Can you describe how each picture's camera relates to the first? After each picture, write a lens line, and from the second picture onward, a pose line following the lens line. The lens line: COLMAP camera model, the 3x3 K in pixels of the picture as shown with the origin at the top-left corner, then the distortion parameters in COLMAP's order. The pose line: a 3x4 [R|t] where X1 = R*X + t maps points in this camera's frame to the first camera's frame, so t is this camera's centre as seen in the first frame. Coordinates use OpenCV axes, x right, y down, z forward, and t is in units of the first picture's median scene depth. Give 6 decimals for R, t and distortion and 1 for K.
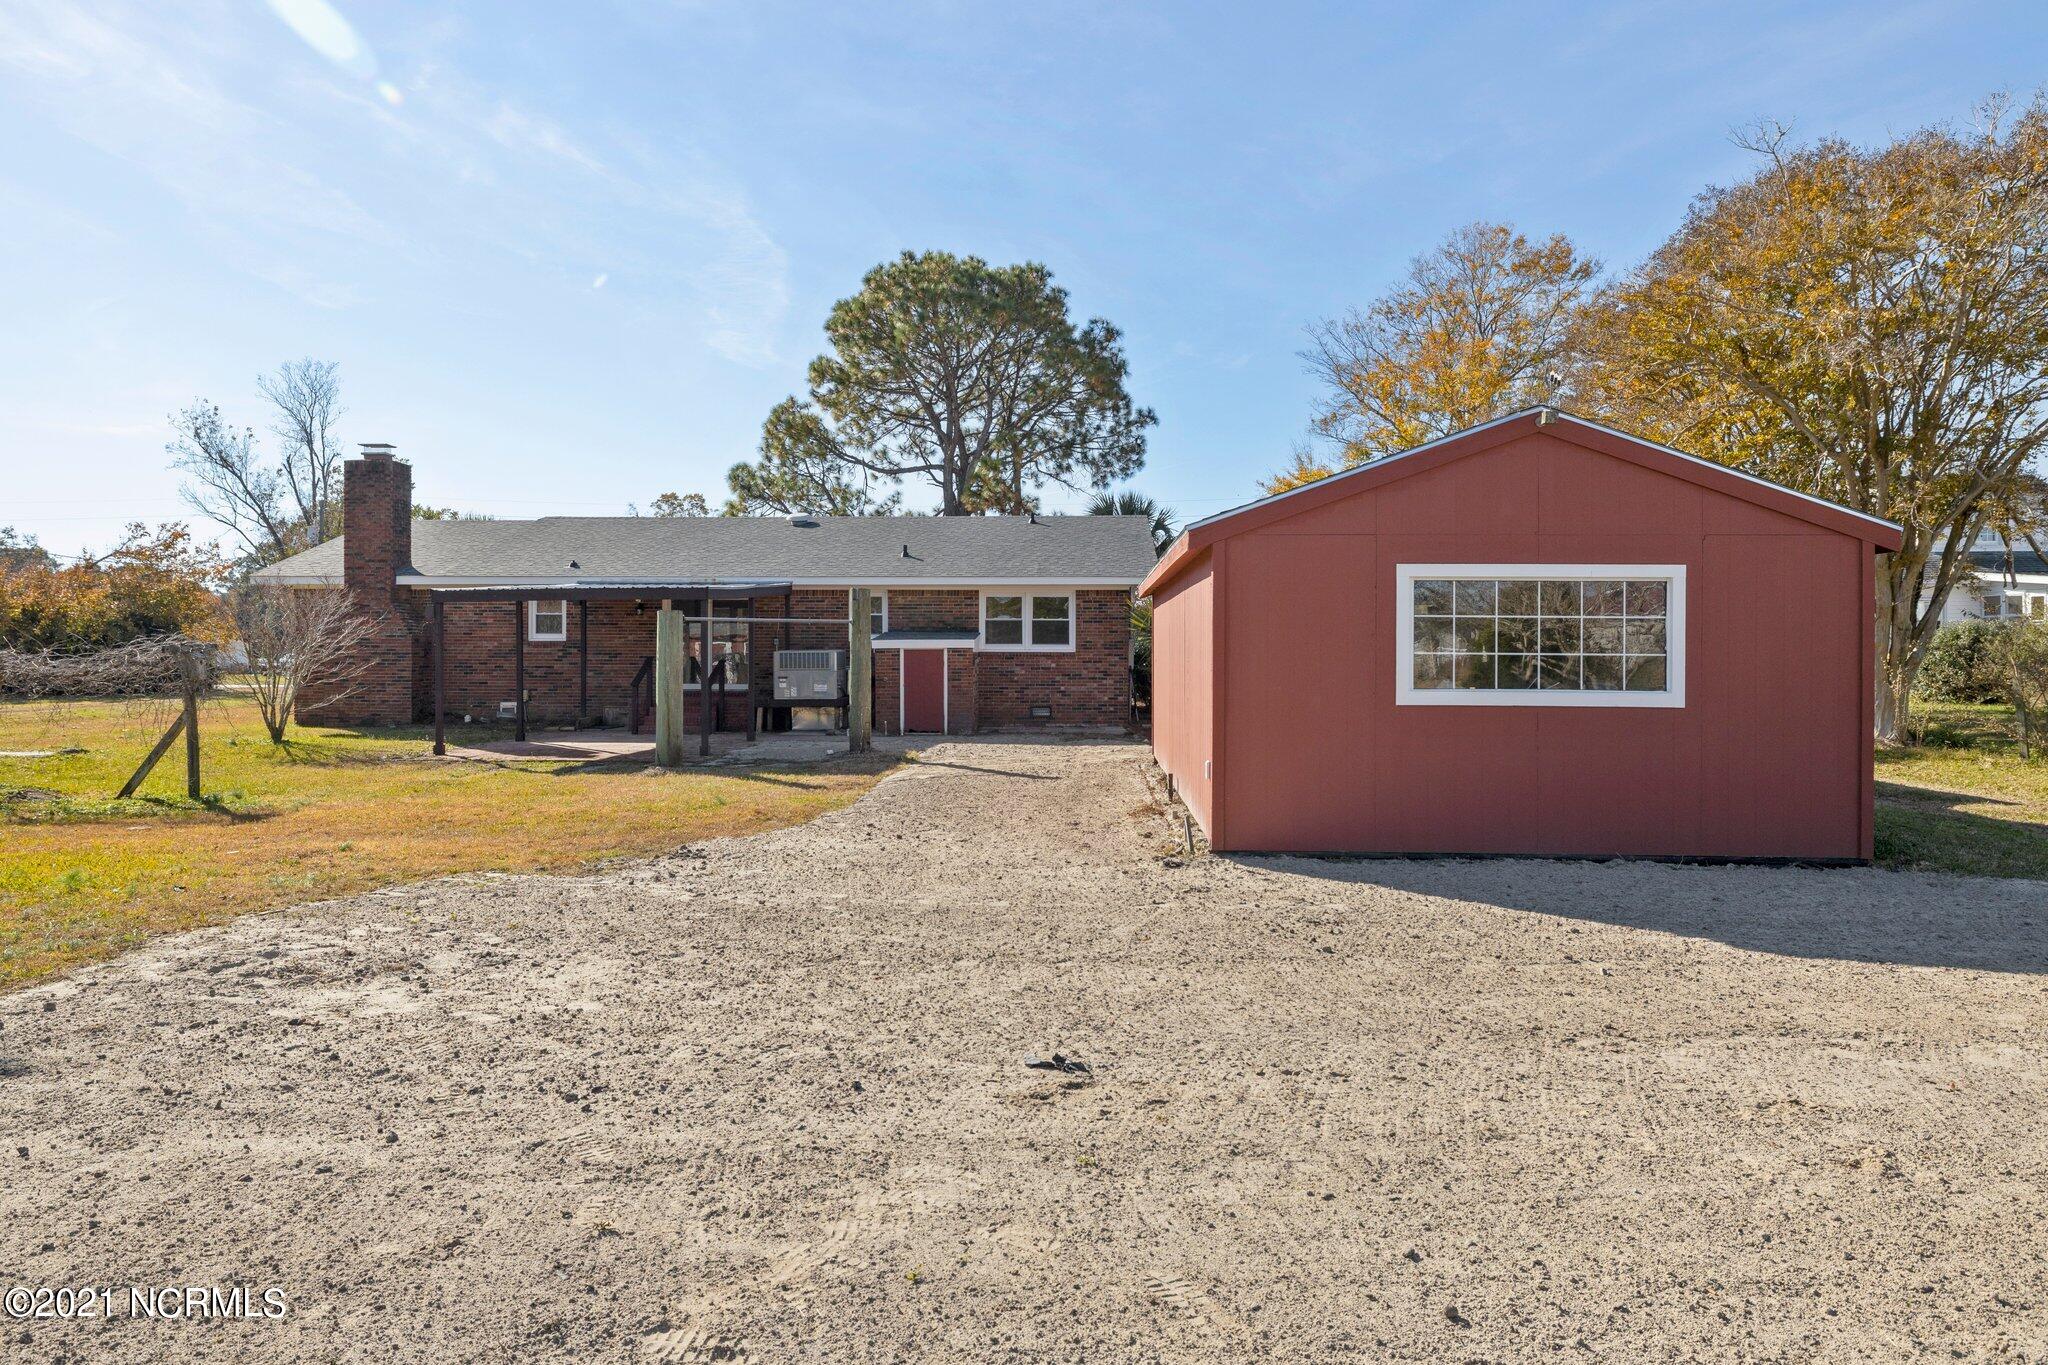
lens RADIAL K [[1255.1, 0, 1005.6], [0, 1255.1, 645.7], [0, 0, 1]] dist [-0.000768, -0.000880]
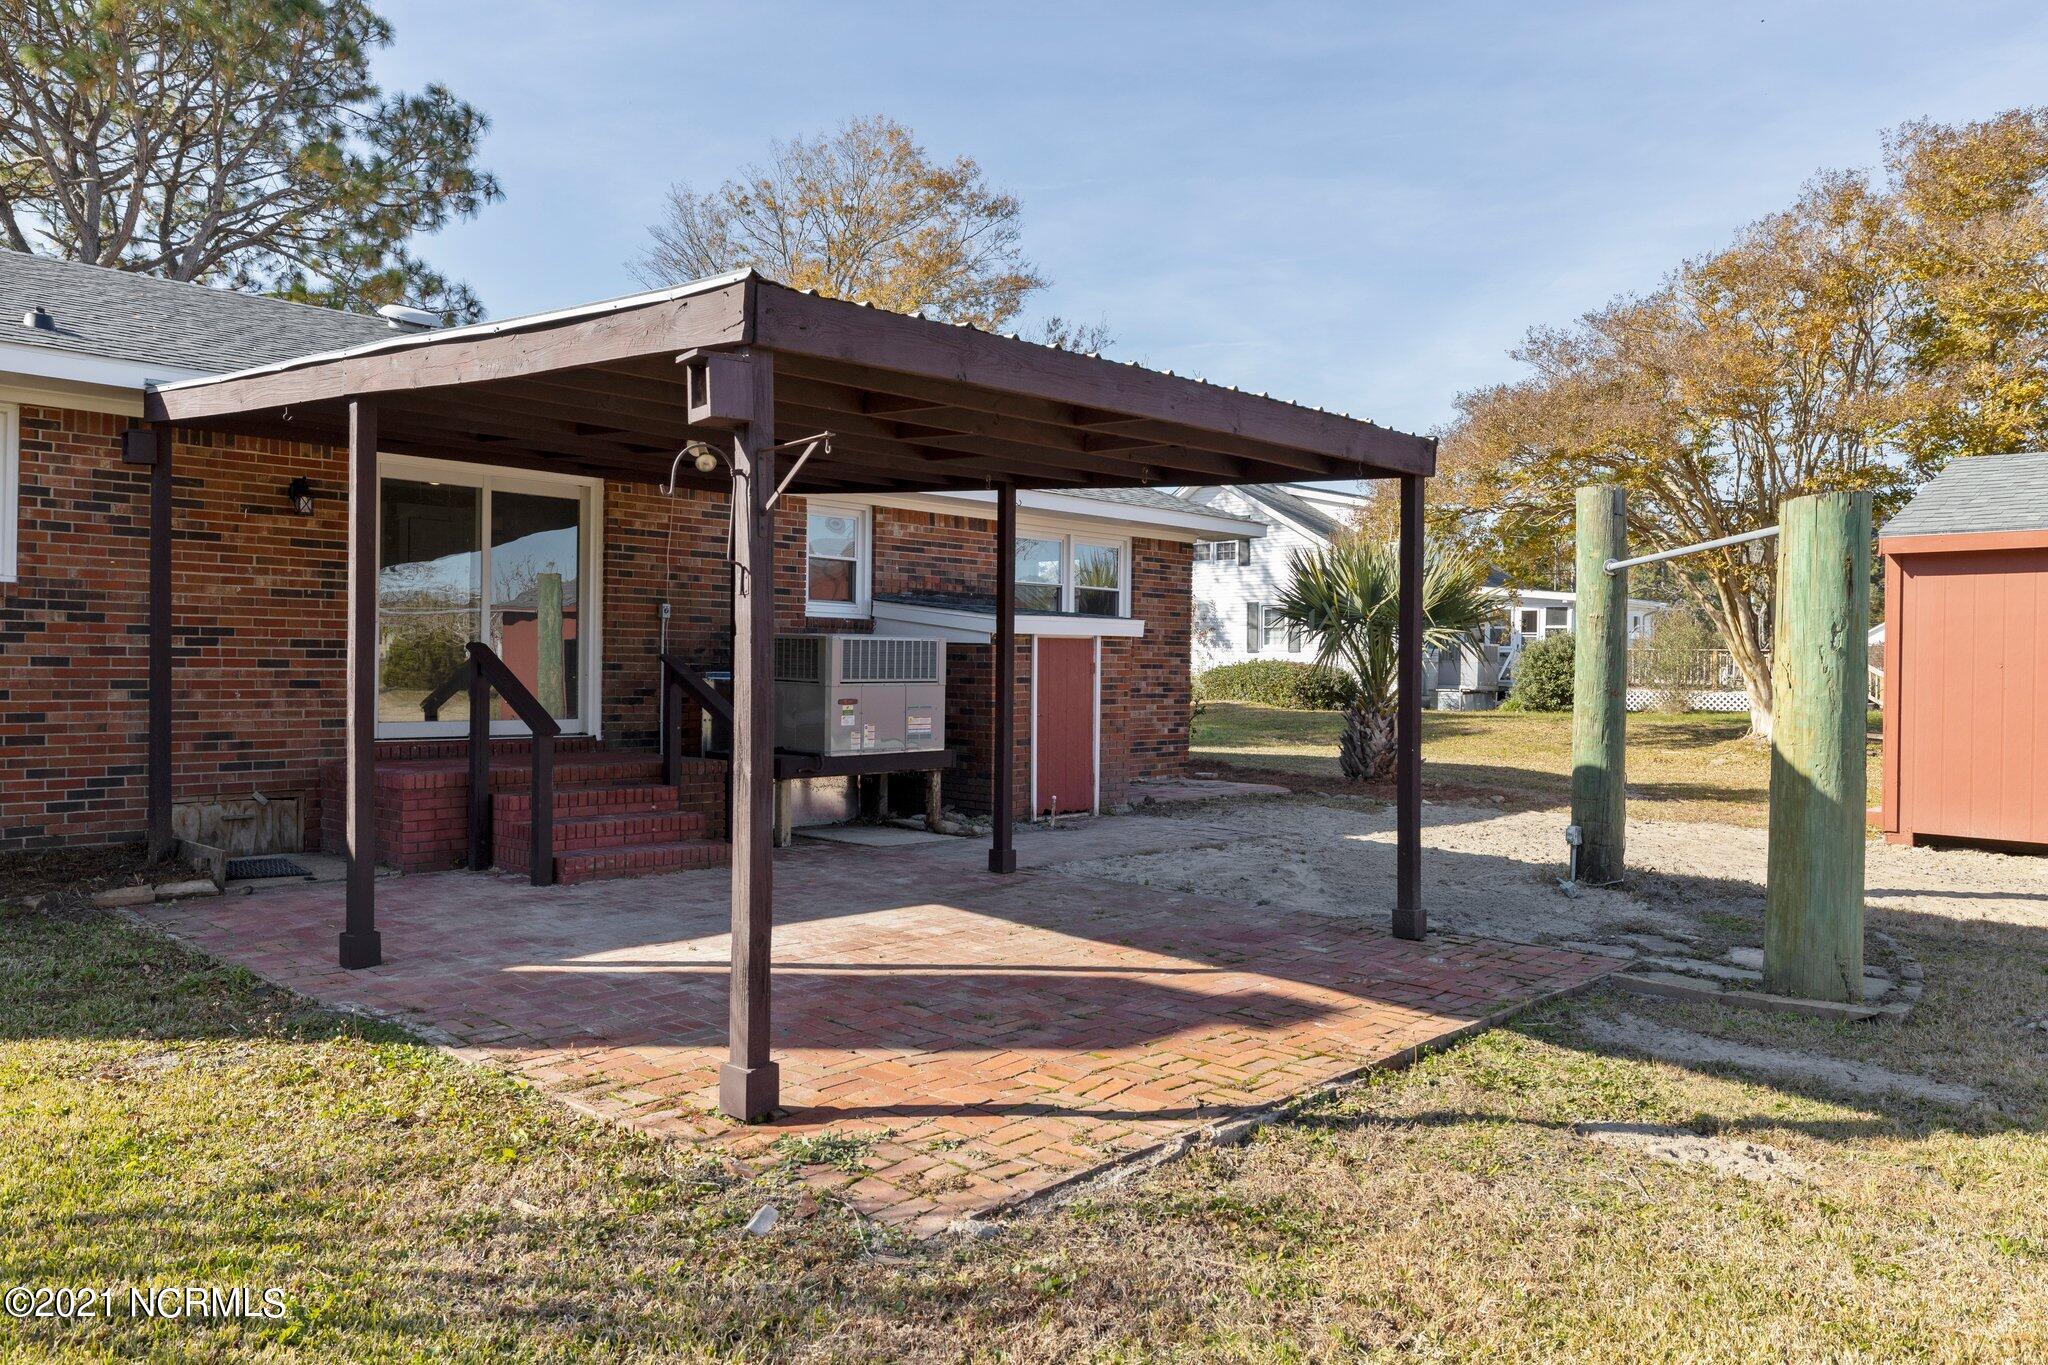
lens RADIAL K [[1426.3, 0, 1024.0], [0, 1426.3, 682.5], [0, 0, 1]] dist [-0.003053, 0.000378]
pose [[0.666338, -0.001329, 0.745648, -0.249647], [-0.015002, 0.999772, 0.015188, 0.006087], [-0.745499, -0.021306, 0.666167, 0.345875]]
